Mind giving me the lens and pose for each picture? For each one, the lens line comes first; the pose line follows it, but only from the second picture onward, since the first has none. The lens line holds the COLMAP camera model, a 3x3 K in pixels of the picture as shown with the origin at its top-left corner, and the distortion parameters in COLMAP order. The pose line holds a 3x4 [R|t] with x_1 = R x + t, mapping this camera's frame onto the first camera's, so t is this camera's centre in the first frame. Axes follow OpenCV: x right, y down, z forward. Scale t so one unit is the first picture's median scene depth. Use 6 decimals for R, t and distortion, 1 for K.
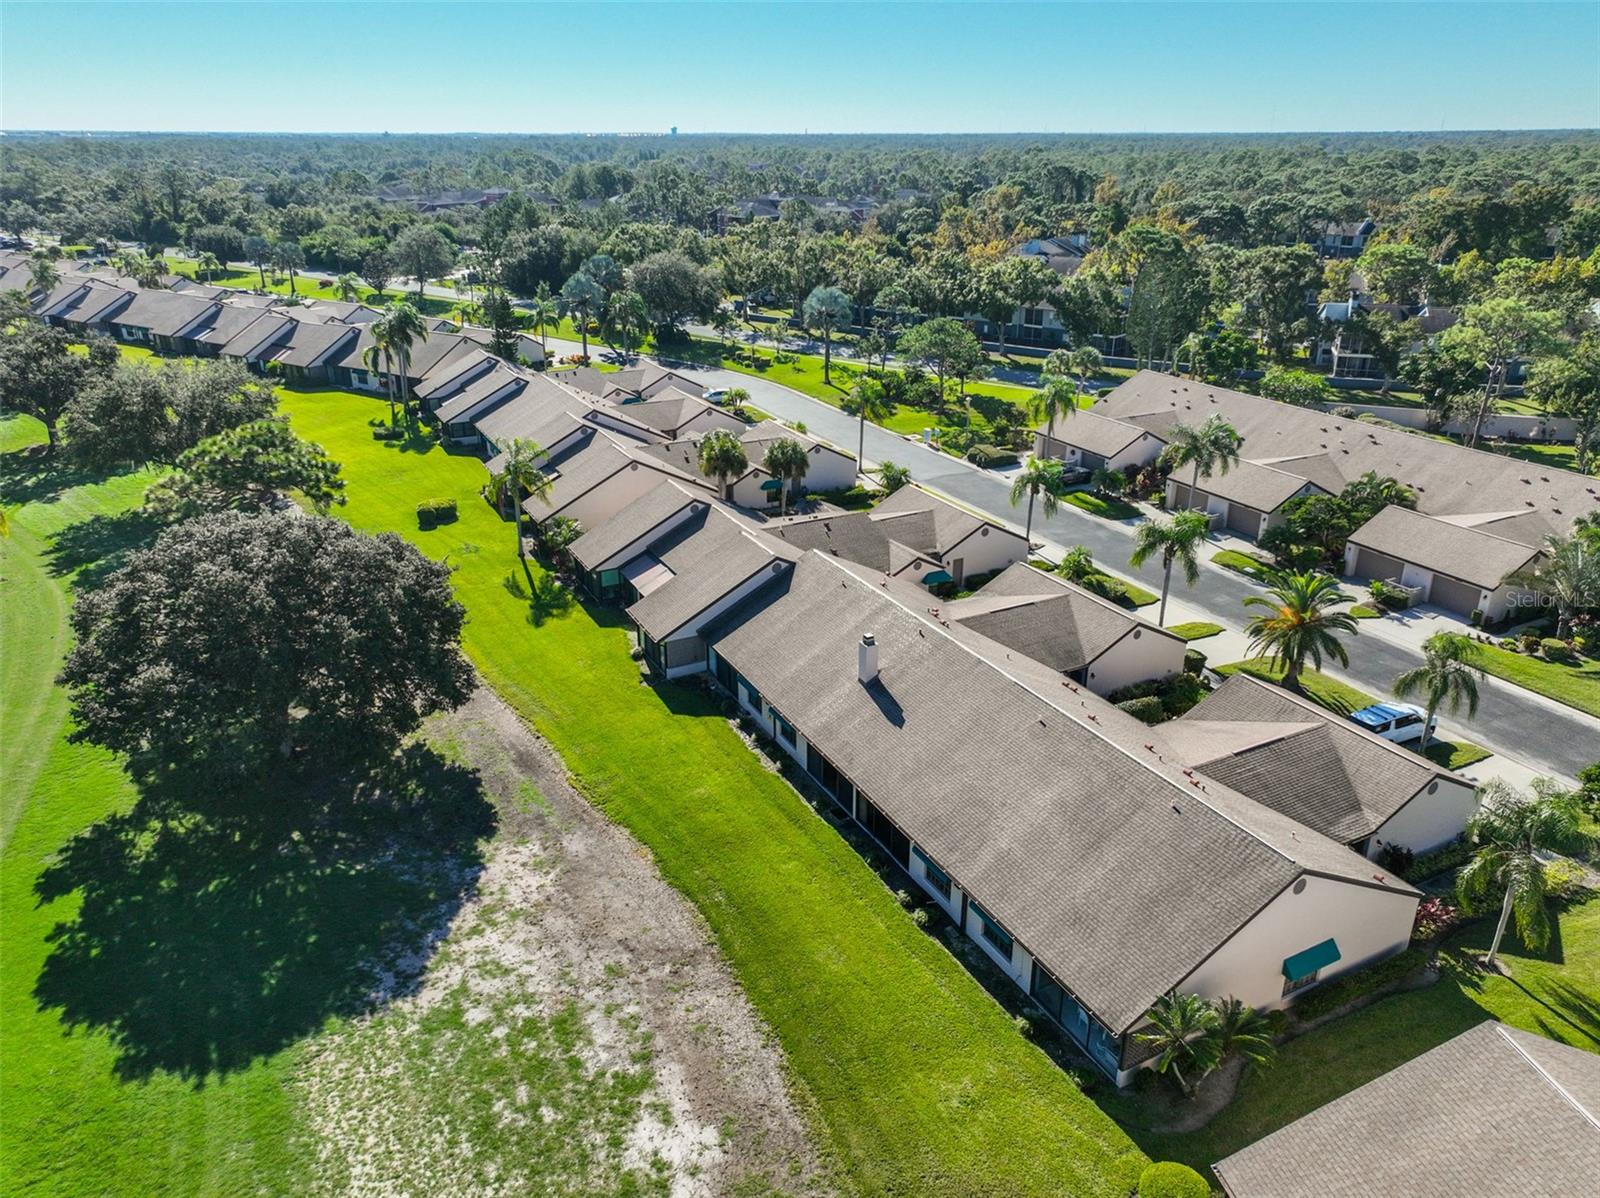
lens RADIAL K [[1119.6, 0, 806.0], [0, 1119.6, 594.4], [0, 0, 1]] dist [0.001964, 0.013215]
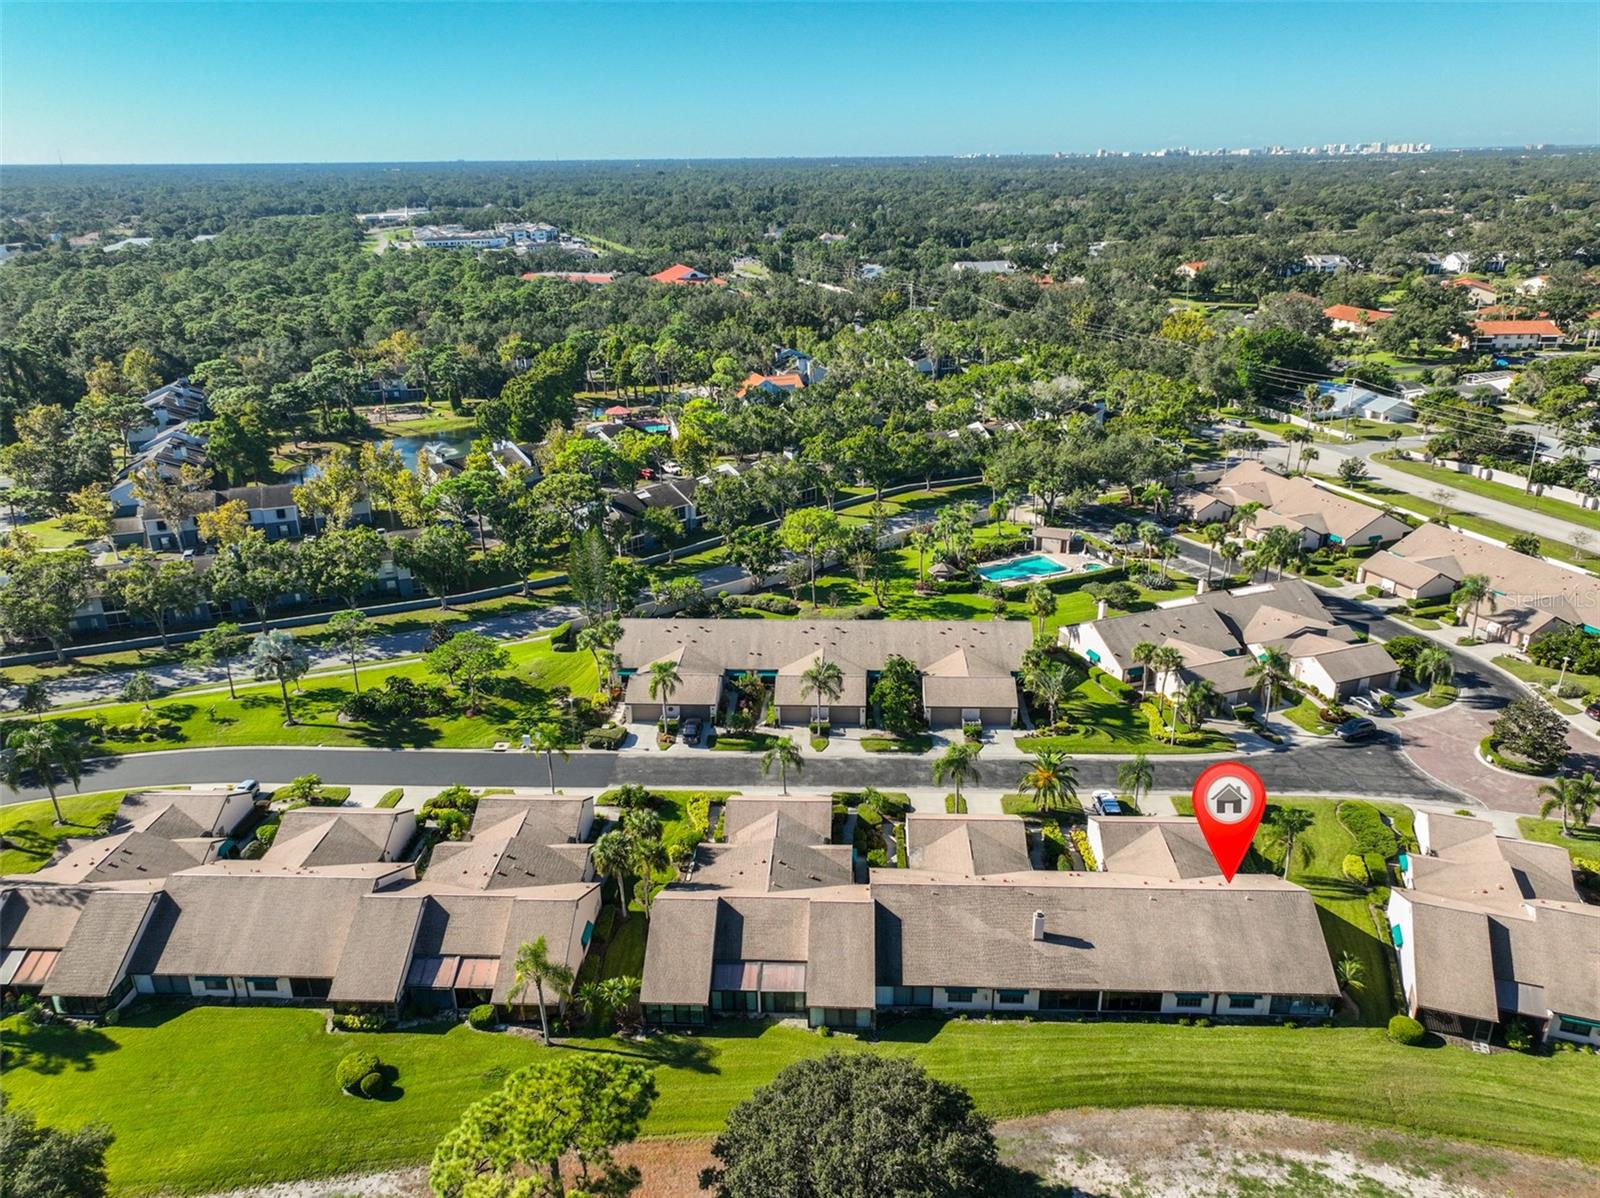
lens RADIAL K [[1119.6, 0, 810.9], [0, 1119.6, 601.1], [0, 0, 1]] dist [0.001964, 0.013215]
pose [[0.500208, -0.324743, 0.802704, -1.152956], [0.340063, 0.926205, 0.162795, -0.688744], [-0.796335, 0.191538, 0.573728, 0.226673]]
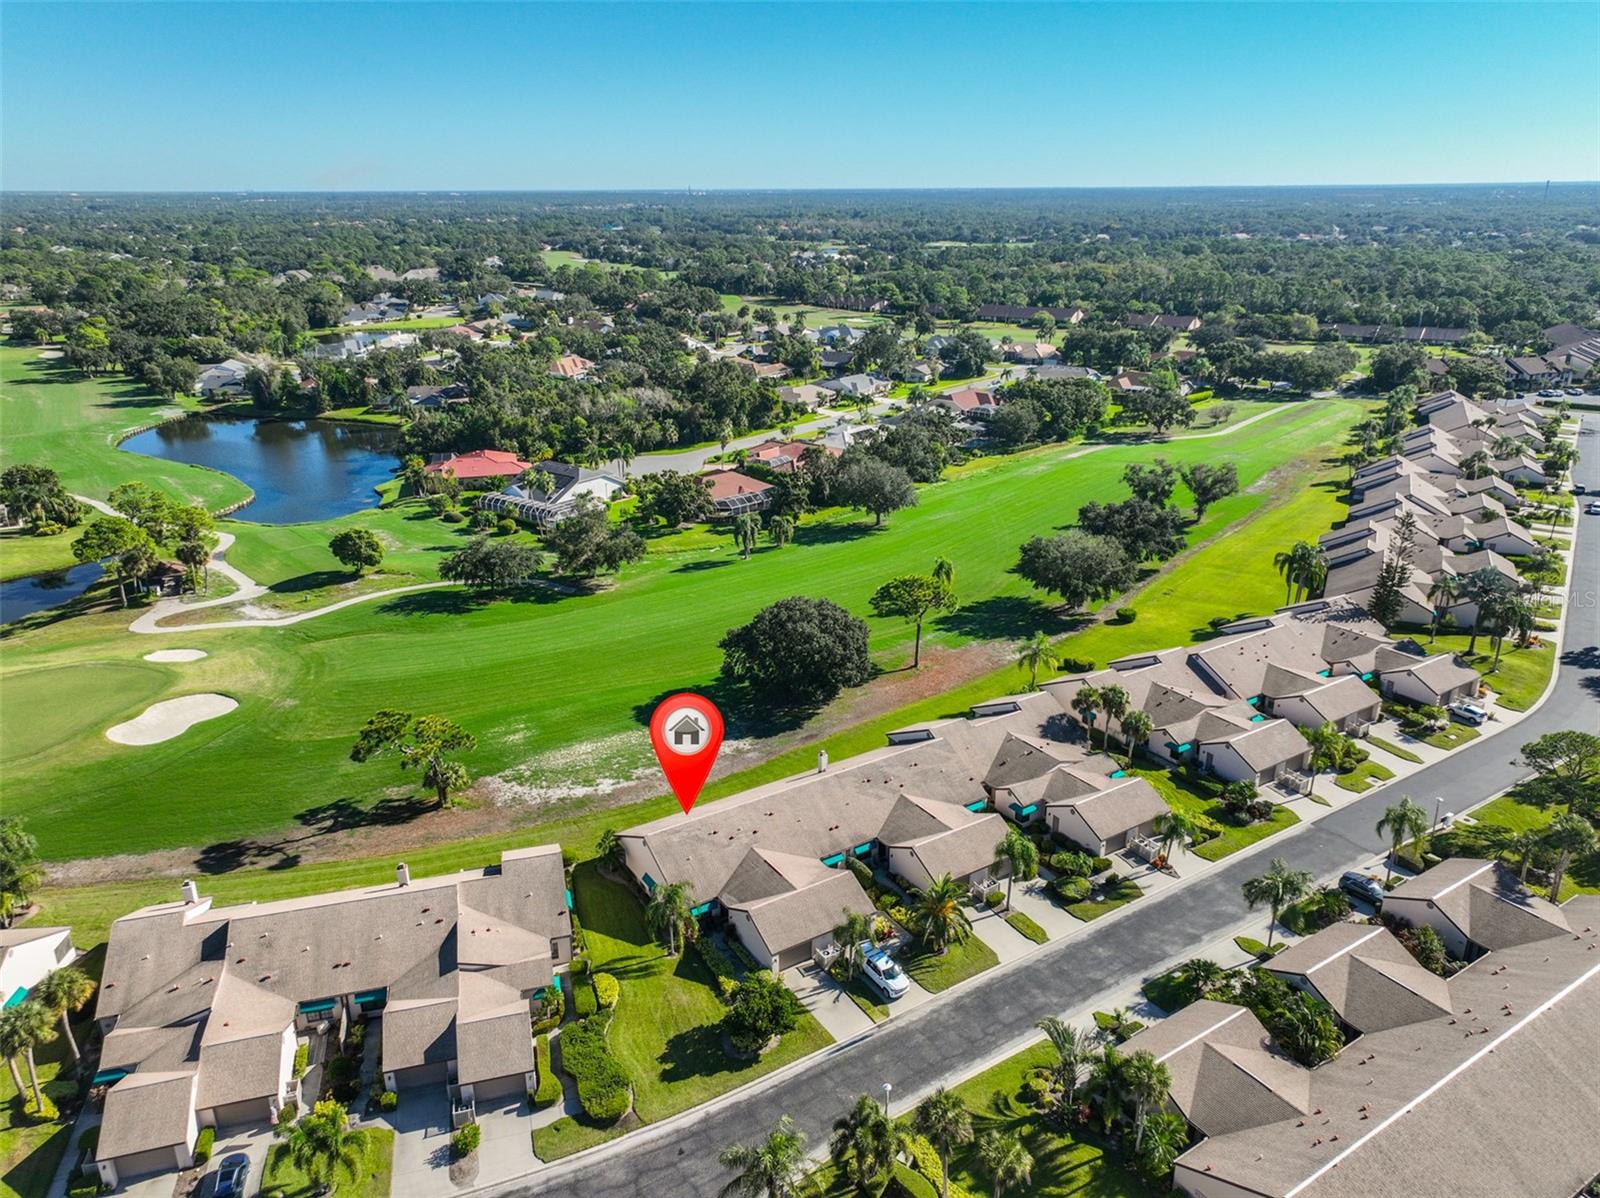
lens RADIAL K [[1119.6, 0, 807.6], [0, 1119.6, 600.4], [0, 0, 1]] dist [0.001964, 0.013215]
pose [[0.095080, 0.346599, -0.933182, 1.792660], [-0.374116, 0.881151, 0.289156, -0.759383], [0.922495, 0.321625, 0.213448, 0.382660]]
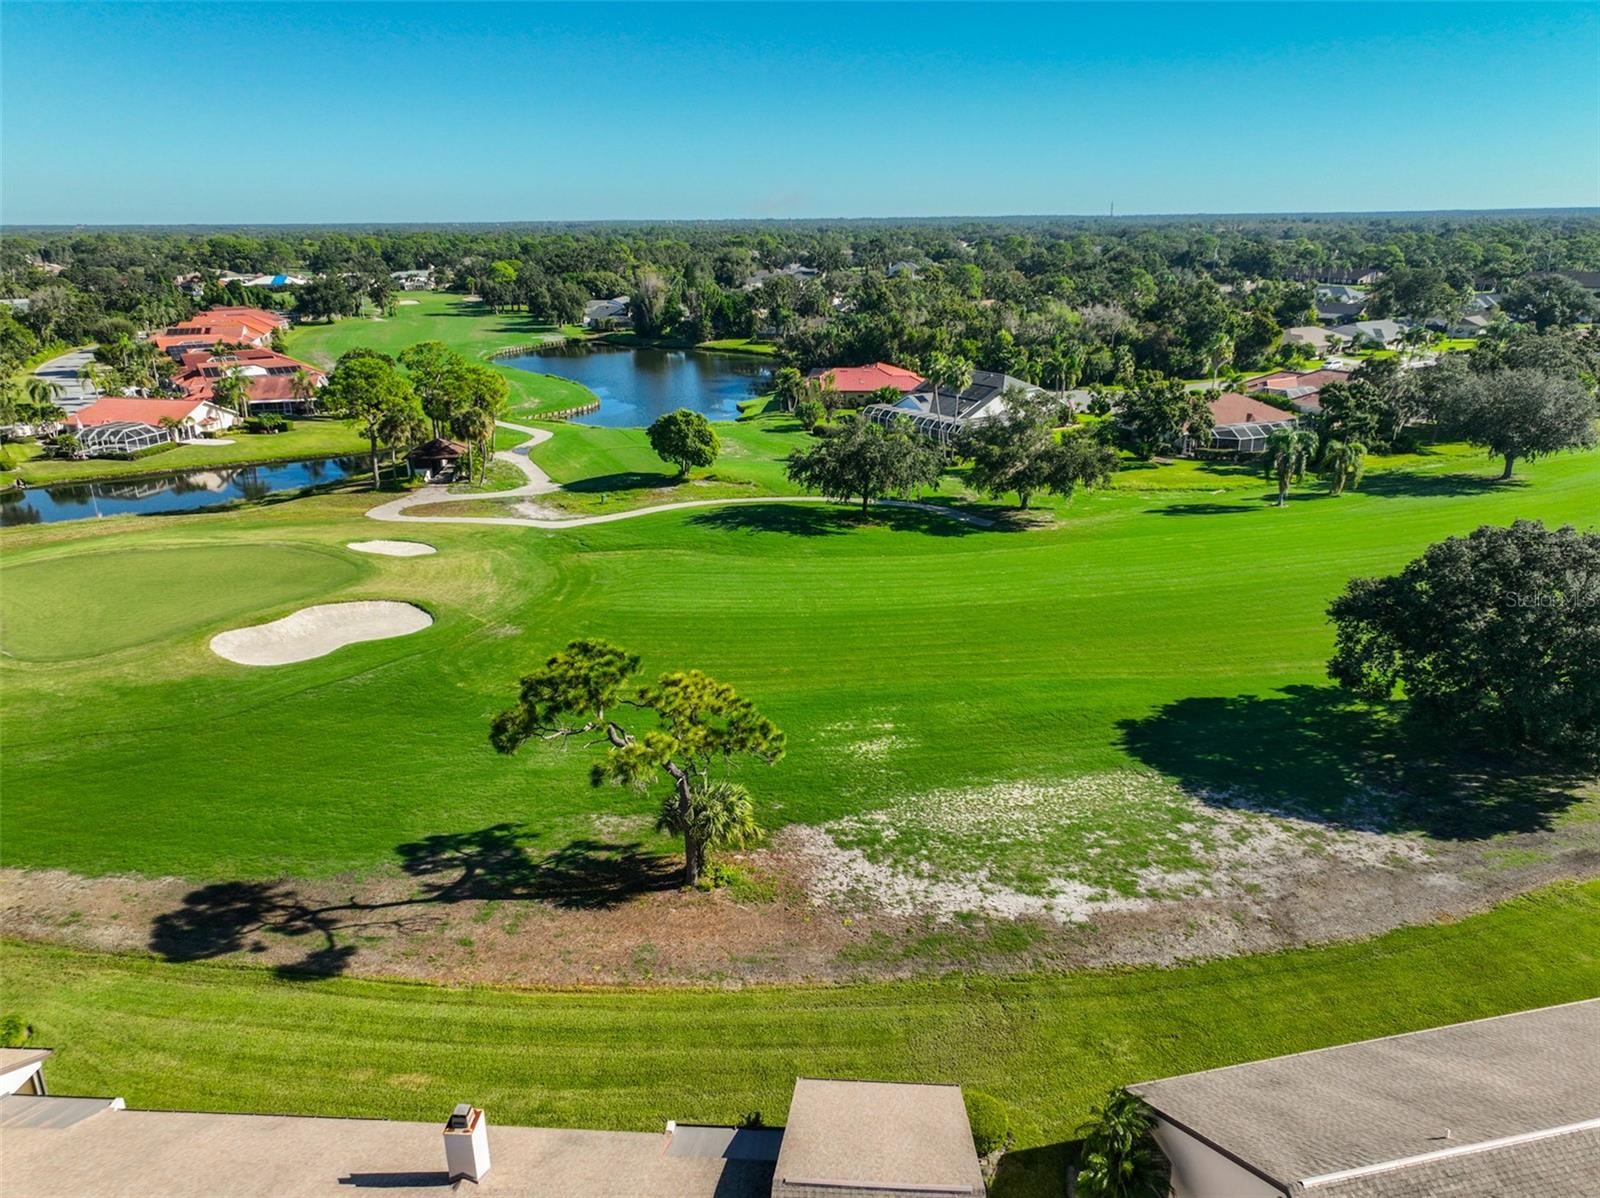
lens RADIAL K [[1119.6, 0, 806.5], [0, 1119.6, 598.6], [0, 0, 1]] dist [0.001964, 0.013215]
pose [[-0.249489, 0.315244, -0.915629, 0.680182], [-0.357654, 0.848681, 0.389647, -0.160574], [0.899911, 0.424691, -0.098988, 0.398647]]
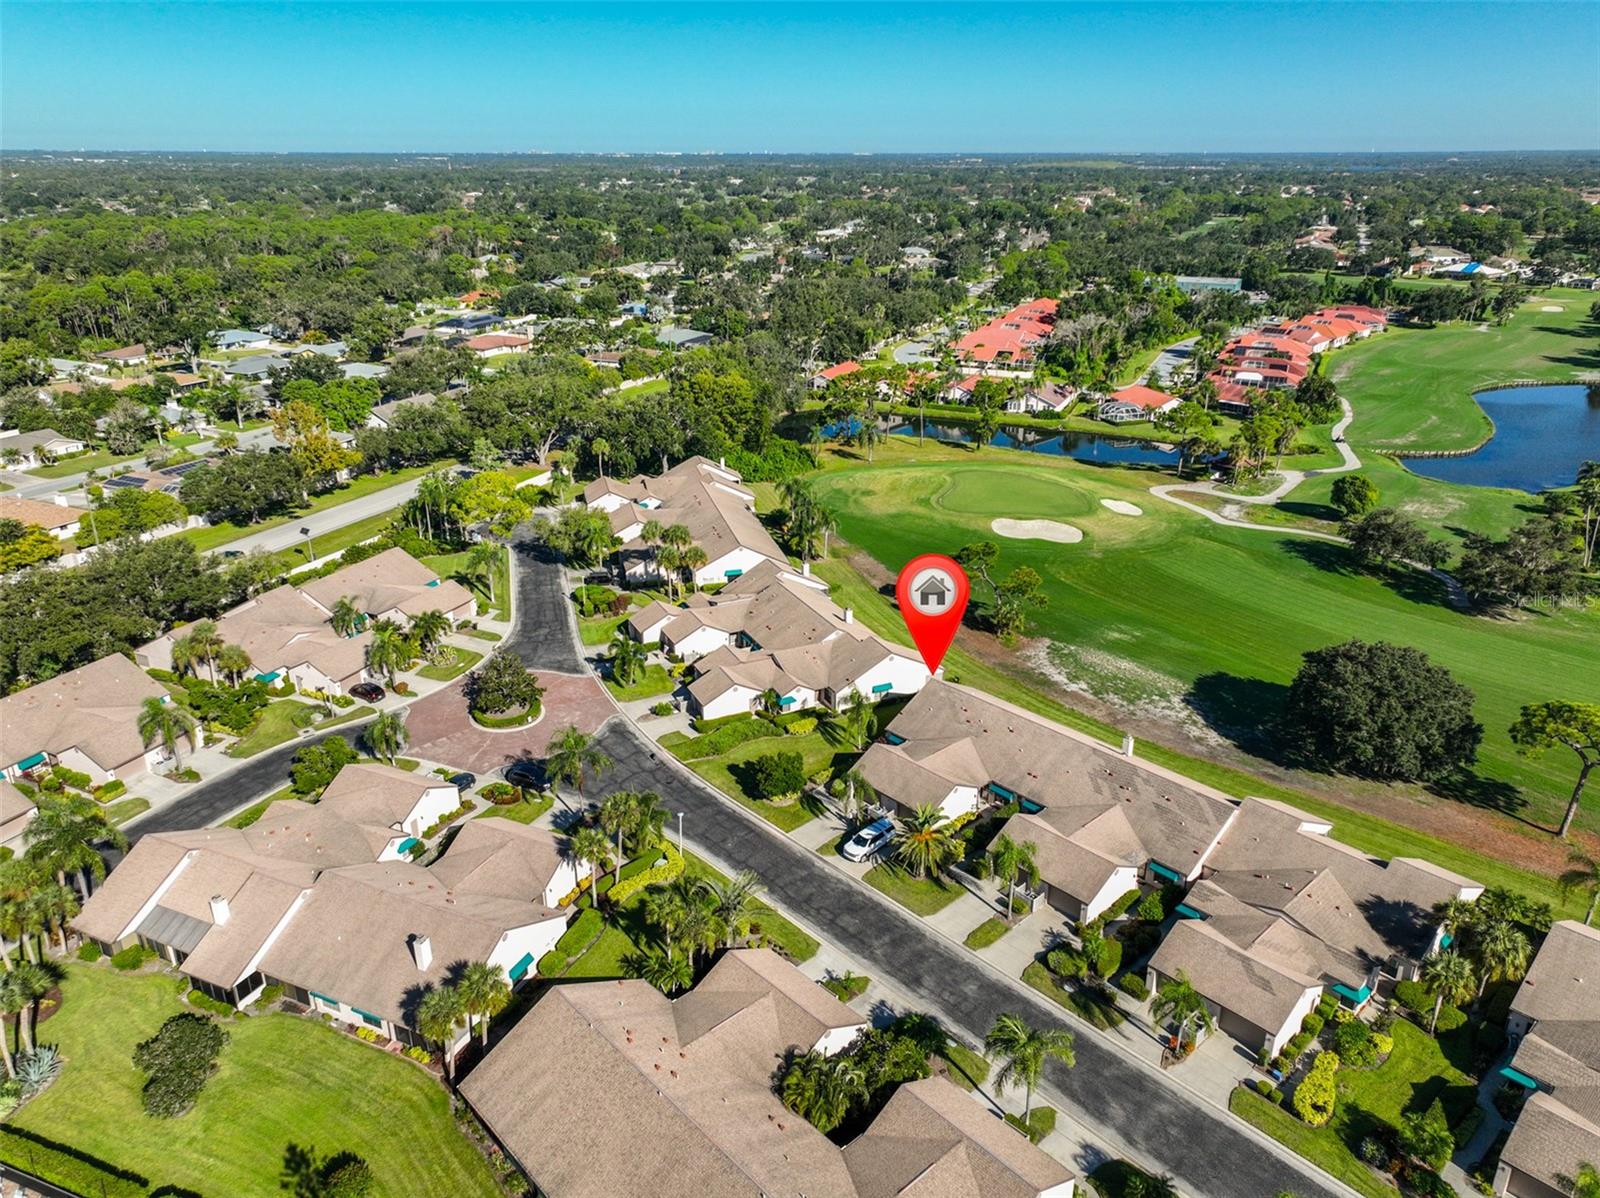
lens RADIAL K [[1119.6, 0, 801.0], [0, 1119.6, 583.1], [0, 0, 1]] dist [0.001964, 0.013215]
pose [[-0.966072, 0.096022, -0.239759, 0.998027], [-0.094794, 0.731702, 0.675001, -1.351705], [0.240248, 0.674828, -0.697774, 1.906968]]
